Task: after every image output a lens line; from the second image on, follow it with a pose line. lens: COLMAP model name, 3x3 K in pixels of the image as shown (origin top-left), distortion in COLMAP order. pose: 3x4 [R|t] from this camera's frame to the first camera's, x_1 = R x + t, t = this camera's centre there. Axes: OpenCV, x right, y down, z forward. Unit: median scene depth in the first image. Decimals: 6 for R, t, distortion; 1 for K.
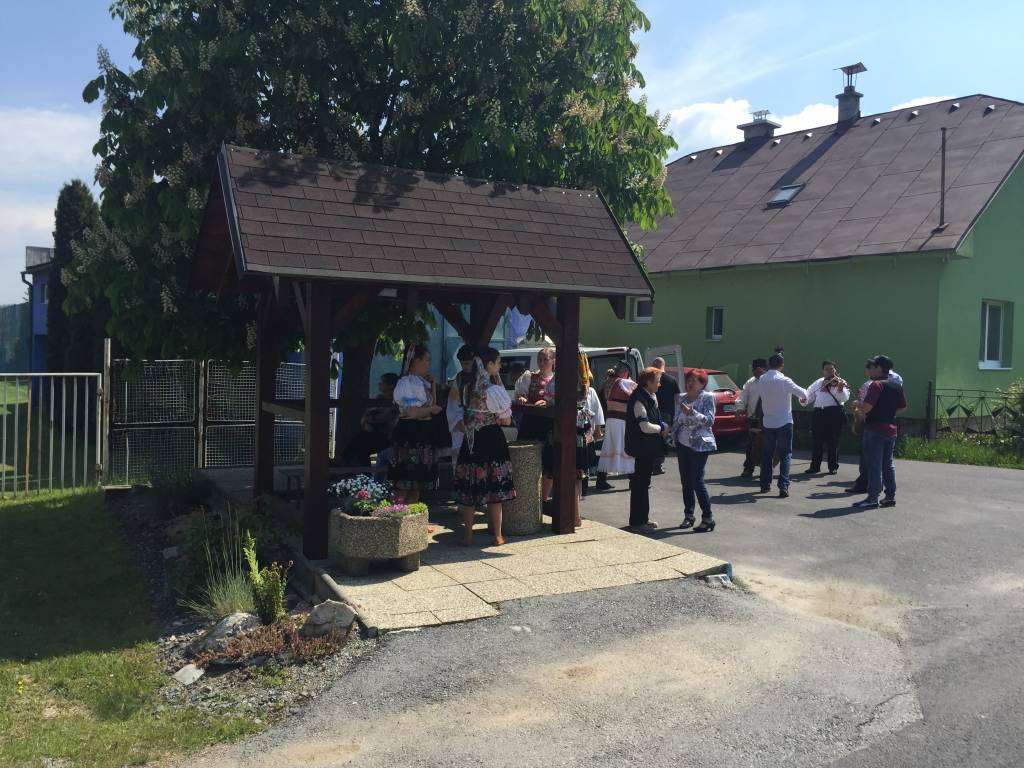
lens RADIAL K [[871.7, 0, 502.8], [0, 871.7, 383.1], [0, 0, 1]] dist [0.044770, -0.063193]
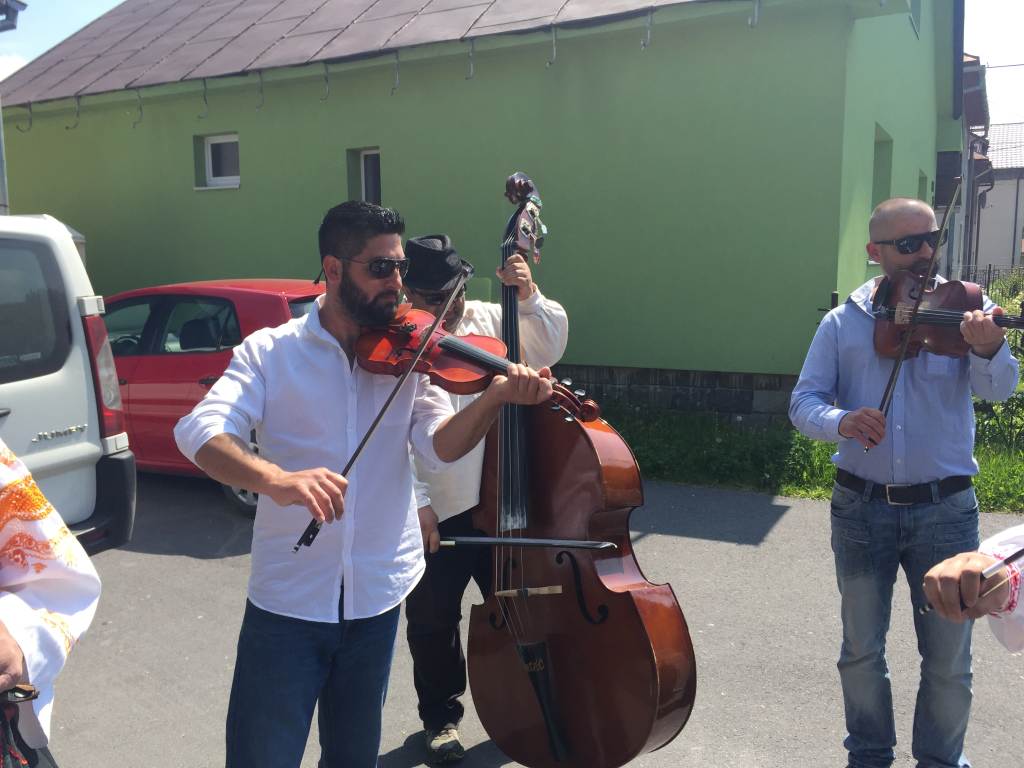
lens RADIAL K [[871.7, 0, 506.1], [0, 871.7, 386.3], [0, 0, 1]] dist [0.044770, -0.063193]
pose [[0.938444, -0.077895, 0.336533, 0.144429], [0.040106, 0.992224, 0.117824, -0.011958], [-0.343094, -0.097075, 0.934271, 0.512815]]
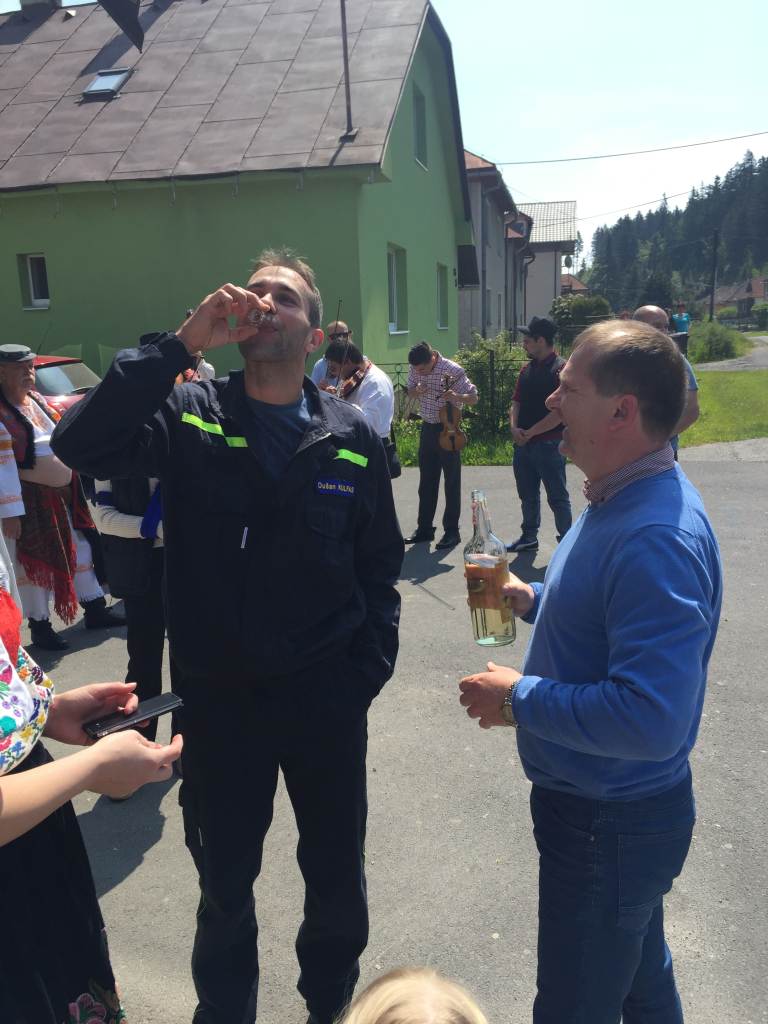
lens RADIAL K [[871.7, 0, 388.5], [0, 871.7, 522.4], [0, 0, 1]] dist [0.044770, -0.063193]
pose [[0.791586, -0.180600, 0.583760, 0.039179], [0.064511, 0.974687, 0.214064, -0.015959], [-0.607643, -0.131791, 0.783199, 0.309737]]
